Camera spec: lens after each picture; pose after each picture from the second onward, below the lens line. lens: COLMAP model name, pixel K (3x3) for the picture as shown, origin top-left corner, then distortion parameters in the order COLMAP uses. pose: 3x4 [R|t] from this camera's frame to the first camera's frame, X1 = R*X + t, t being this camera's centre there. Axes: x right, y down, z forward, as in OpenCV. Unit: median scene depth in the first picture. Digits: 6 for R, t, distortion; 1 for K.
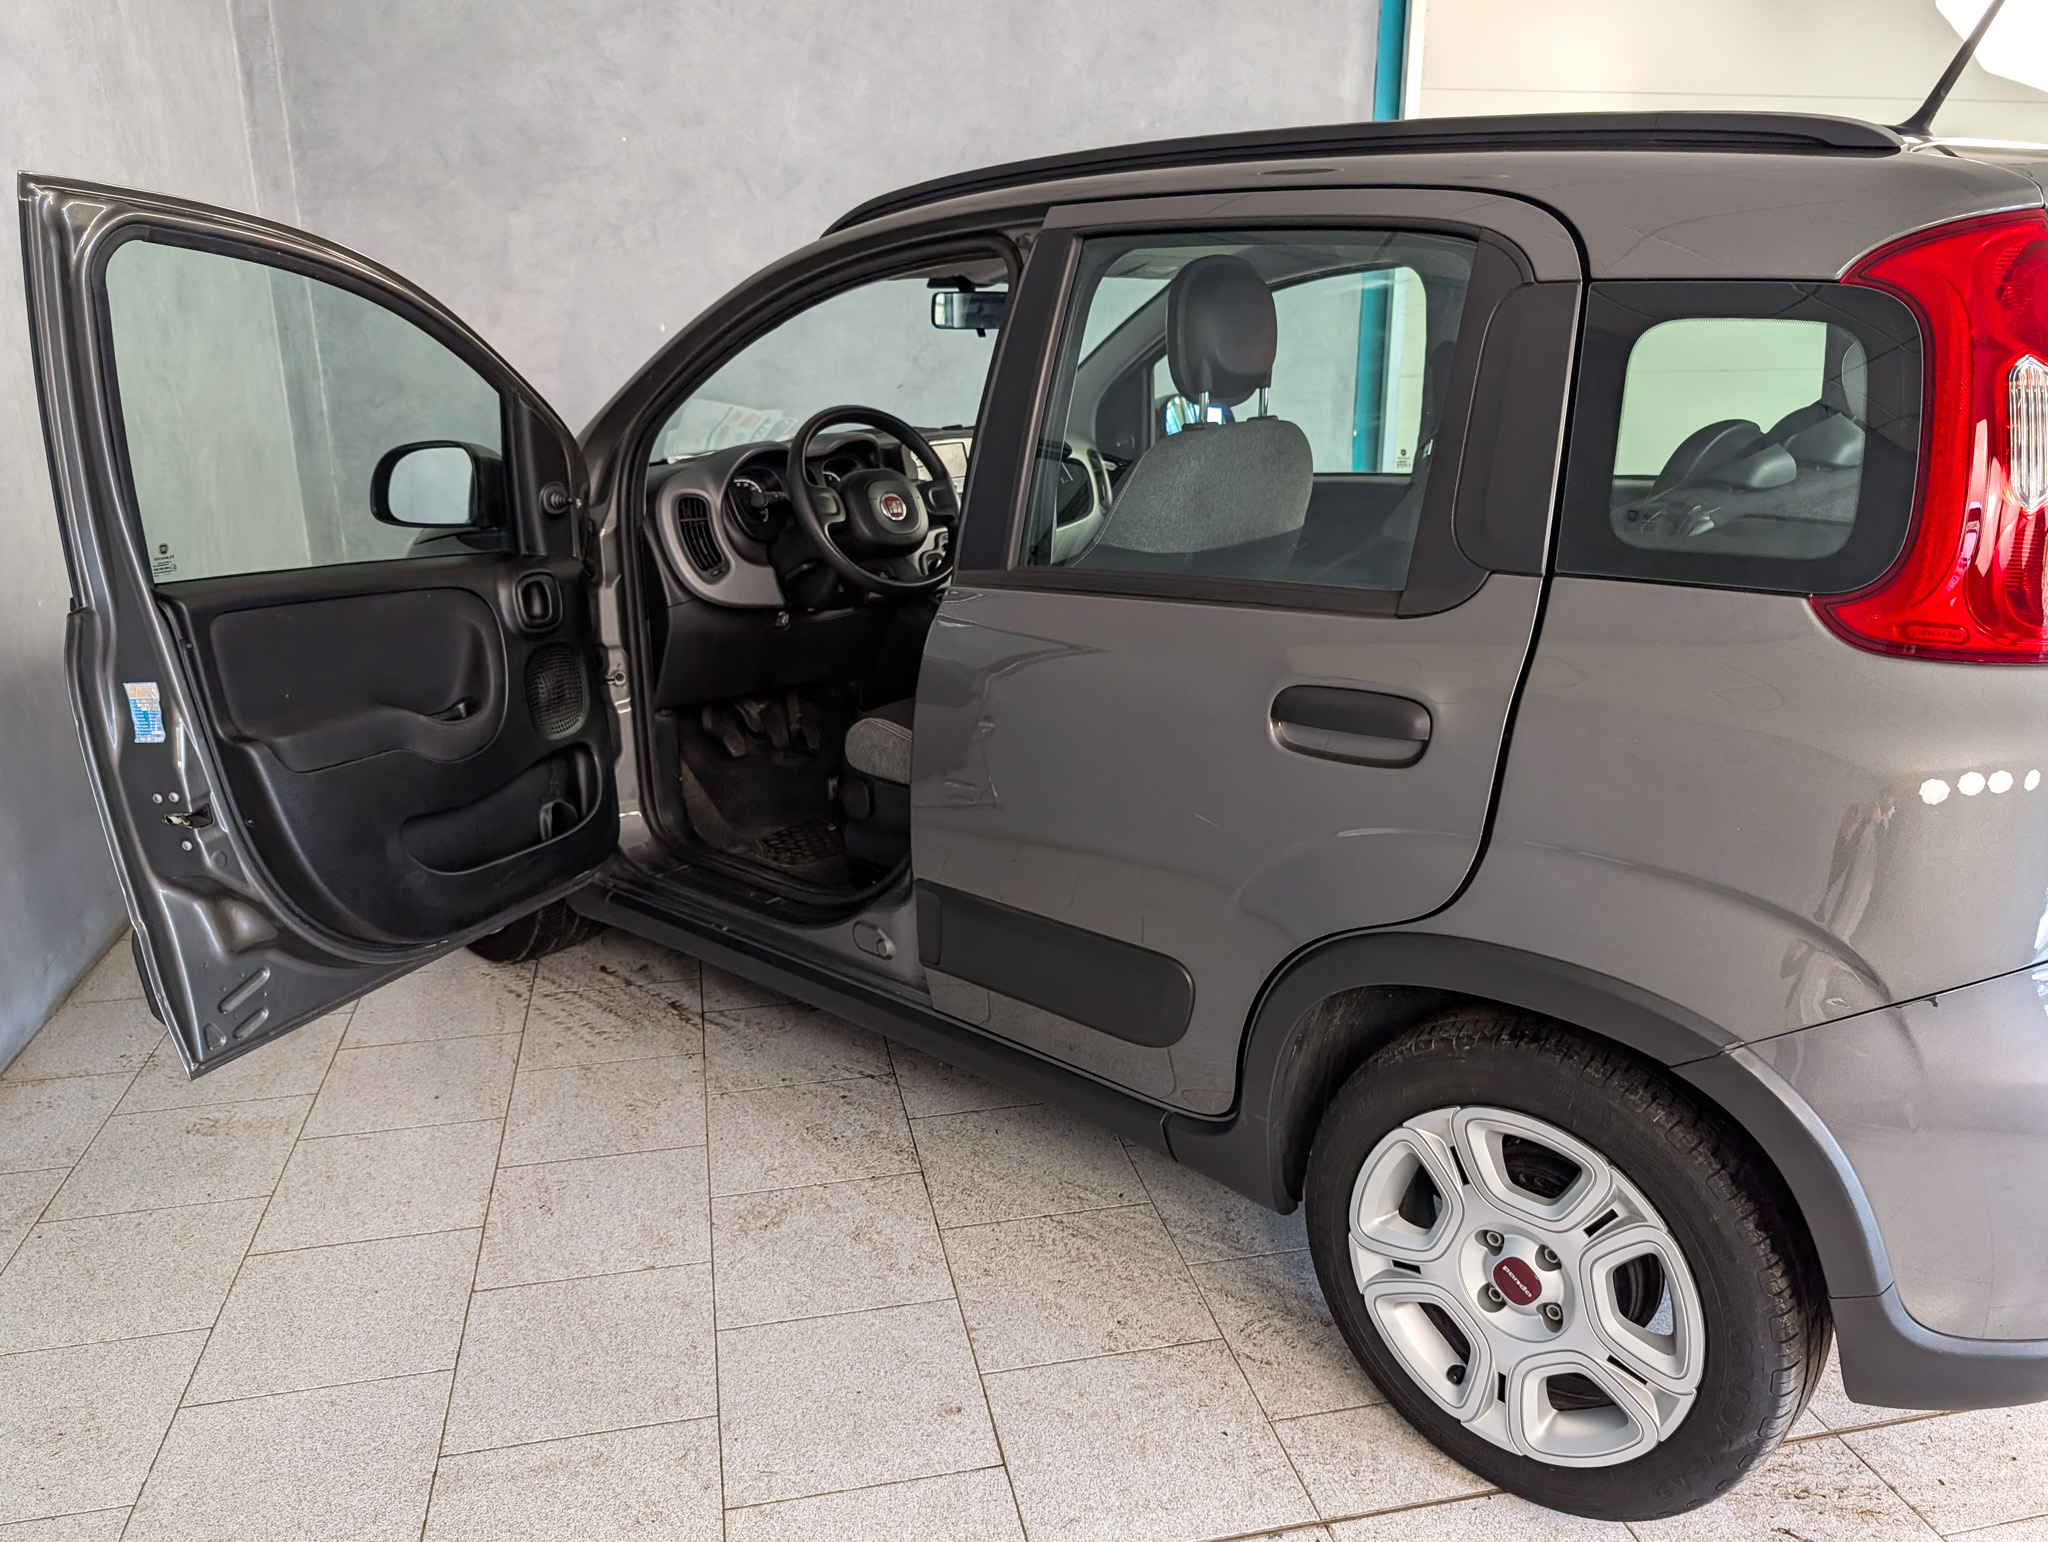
lens RADIAL K [[1735.7, 0, 1024.0], [0, 1735.7, 771.0], [0, 0, 1]] dist [0.021576, -0.011146]
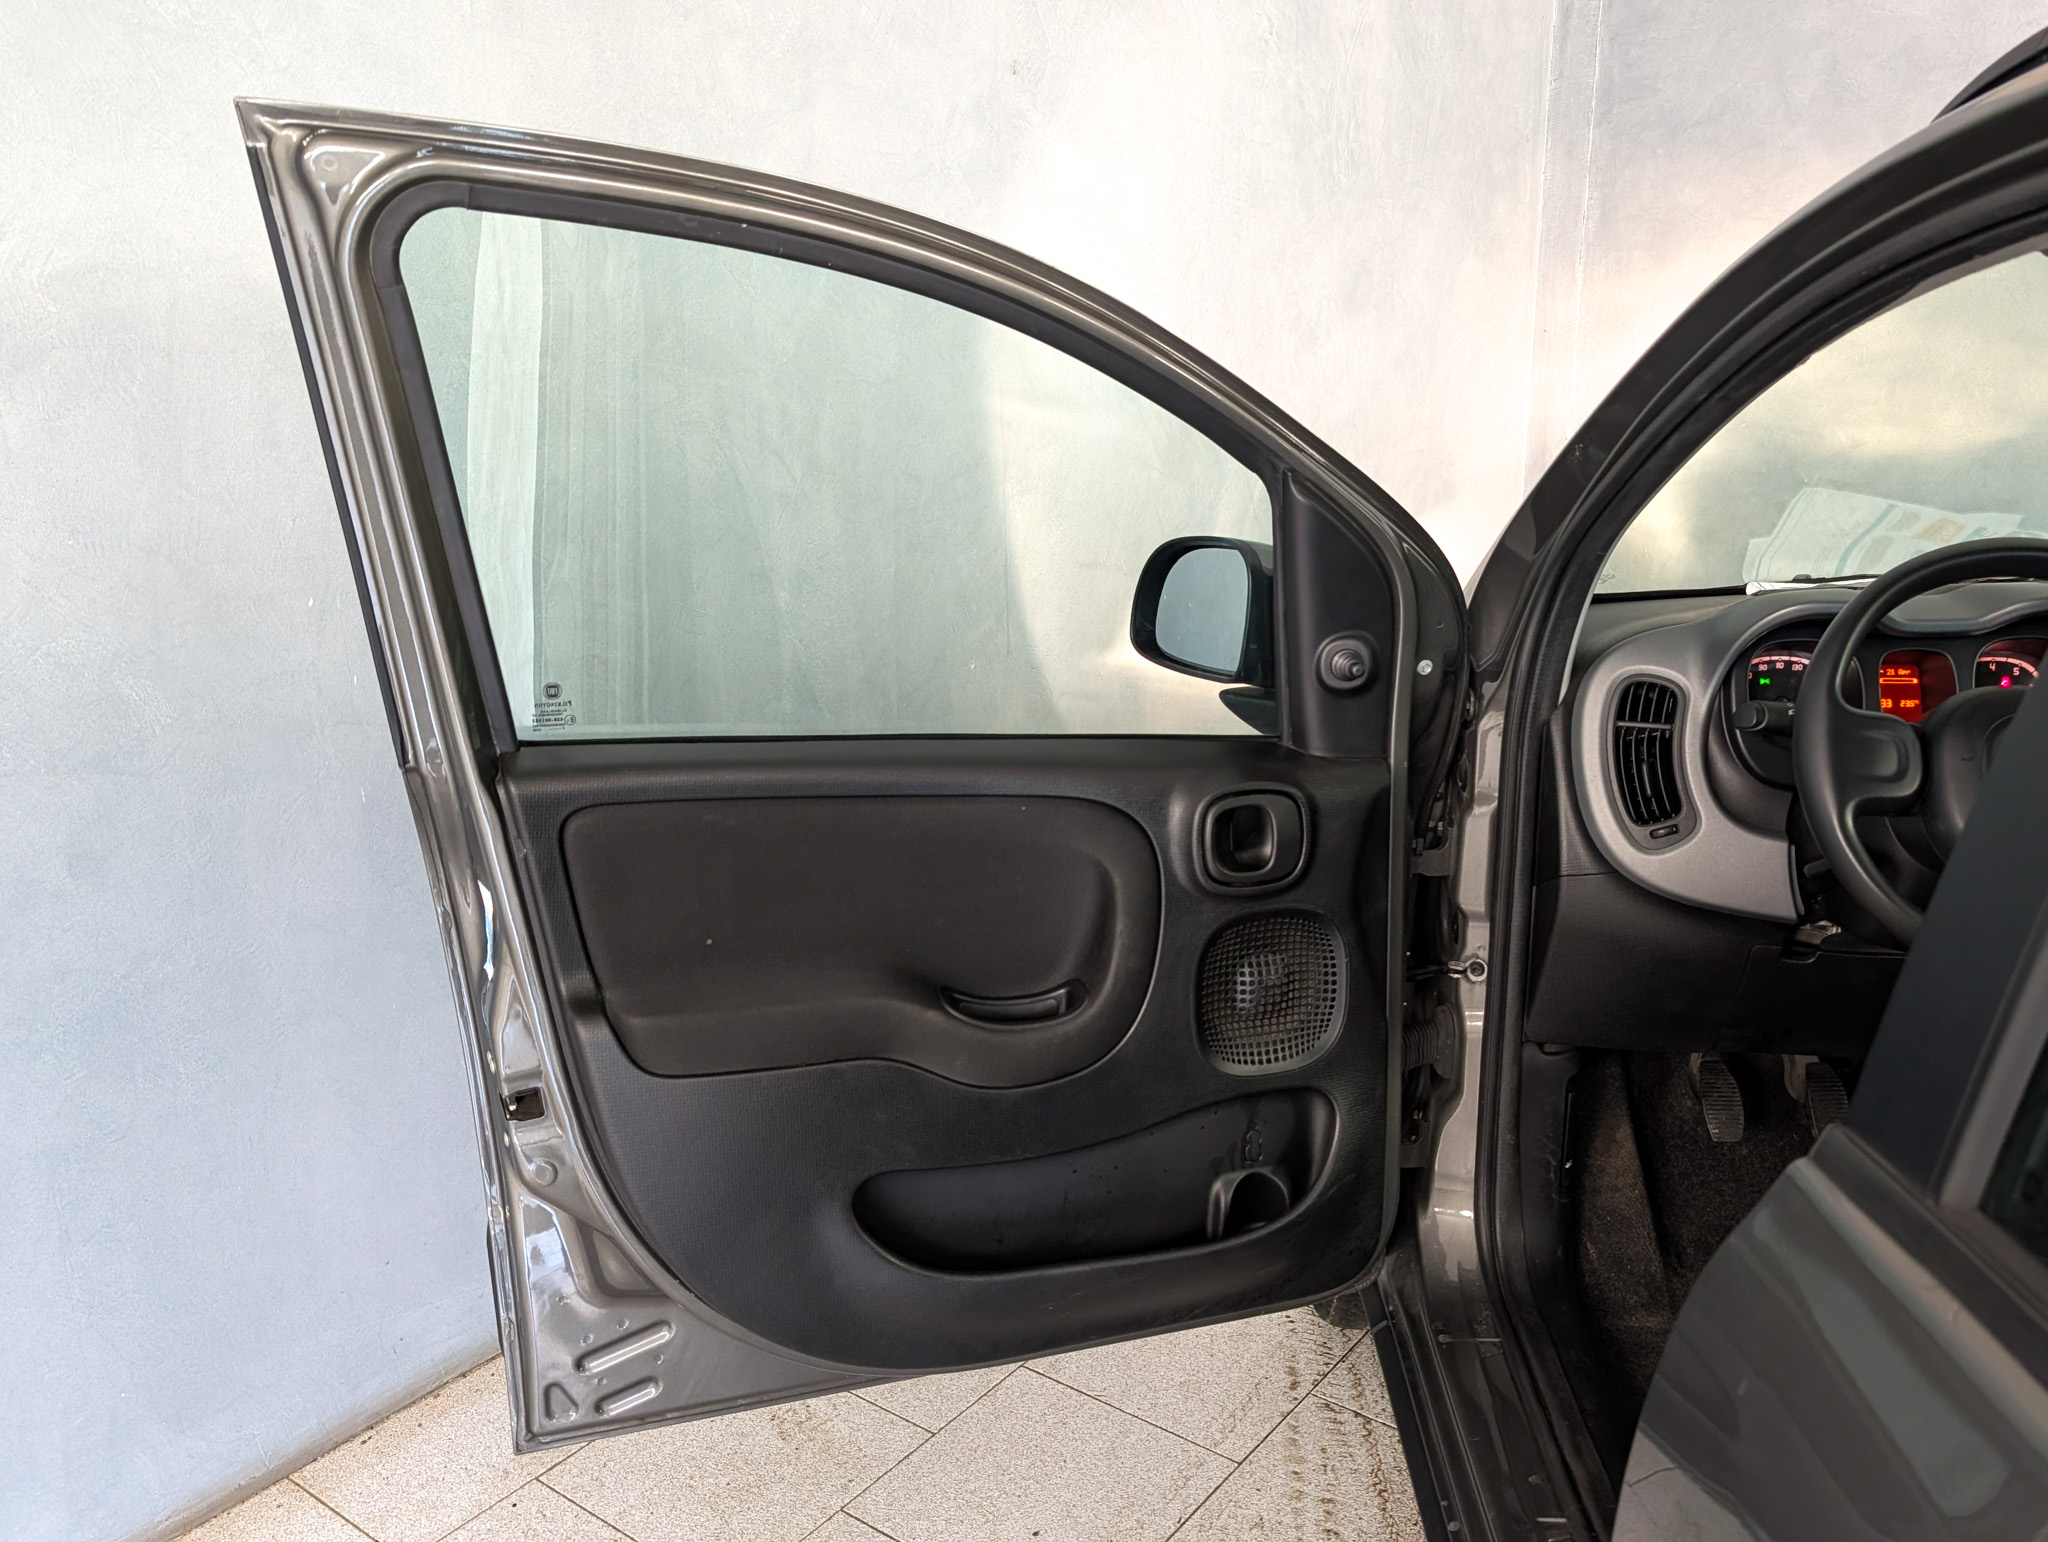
lens RADIAL K [[1735.7, 0, 1024.0], [0, 1735.7, 771.0], [0, 0, 1]] dist [0.021576, -0.011146]
pose [[0.657674, 0.203429, -0.725314, 0.069203], [-0.200628, 0.975372, 0.091644, -0.141816], [0.726094, 0.085247, 0.682291, 0.509532]]
